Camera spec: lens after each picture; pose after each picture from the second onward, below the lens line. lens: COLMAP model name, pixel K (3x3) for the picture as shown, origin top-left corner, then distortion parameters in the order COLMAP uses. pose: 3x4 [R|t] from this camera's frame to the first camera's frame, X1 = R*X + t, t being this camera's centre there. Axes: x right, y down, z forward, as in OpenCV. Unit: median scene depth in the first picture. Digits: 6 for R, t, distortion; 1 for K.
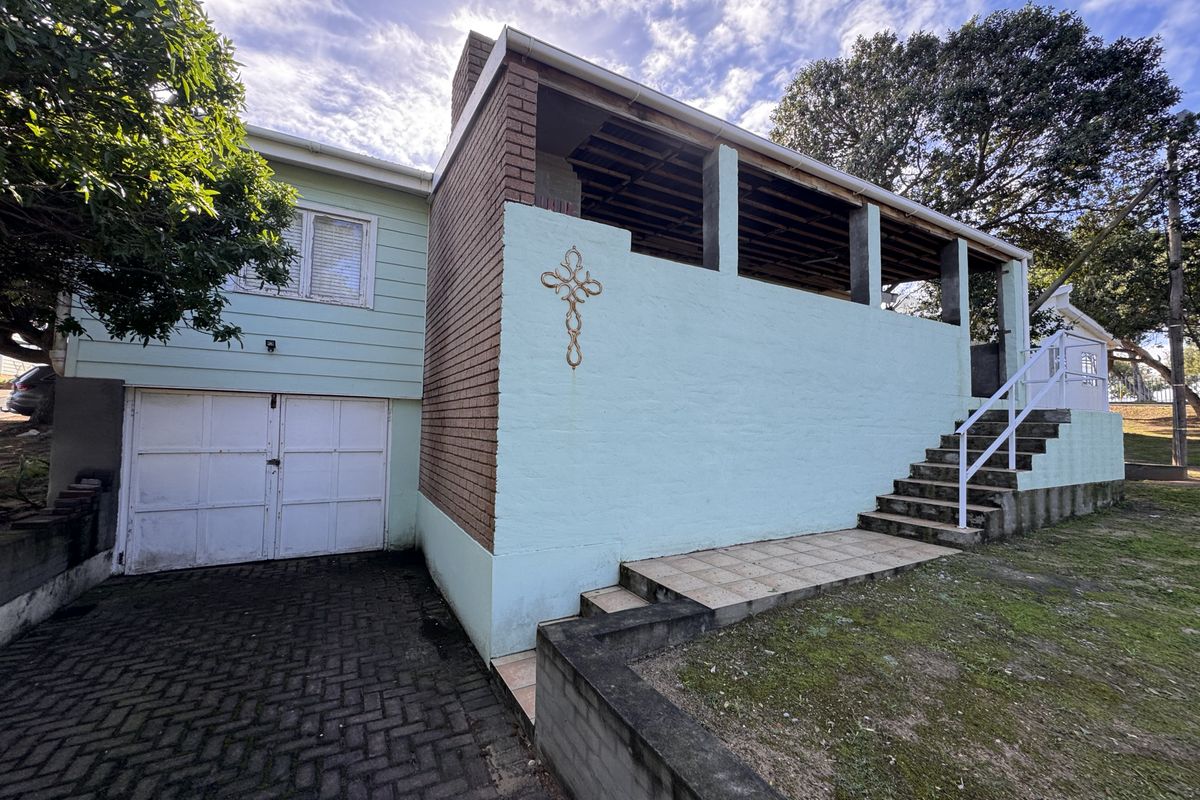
lens RADIAL K [[475.7, 0, 600.5], [0, 475.7, 399.8], [0, 0, 1]] dist [-0.006267, 0.000929]
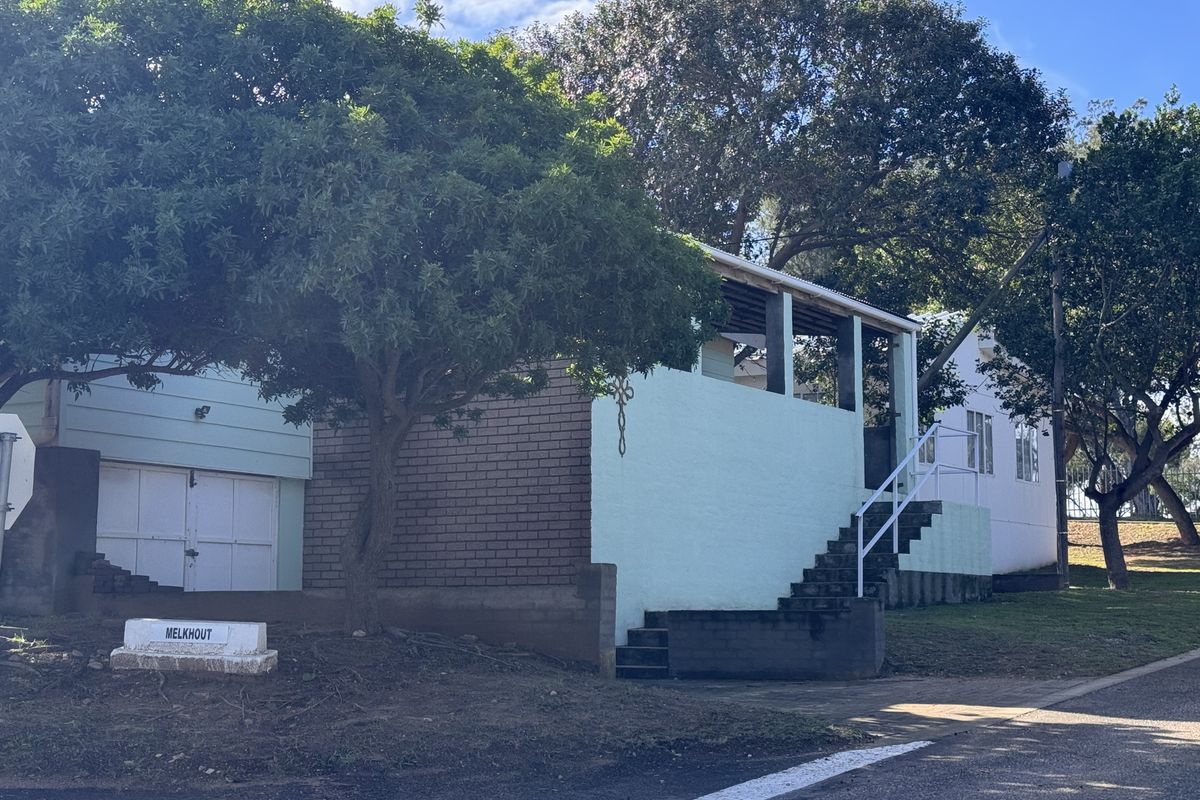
lens RADIAL K [[1847.9, 0, 598.9], [0, 1847.9, 403.0], [0, 0, 1]] dist [0.220031, 0.000000]
pose [[0.863541, 0.039939, 0.502695, -1.817528], [-0.010045, 0.998023, -0.062038, 0.070284], [-0.504179, 0.048523, 0.862235, -2.276724]]
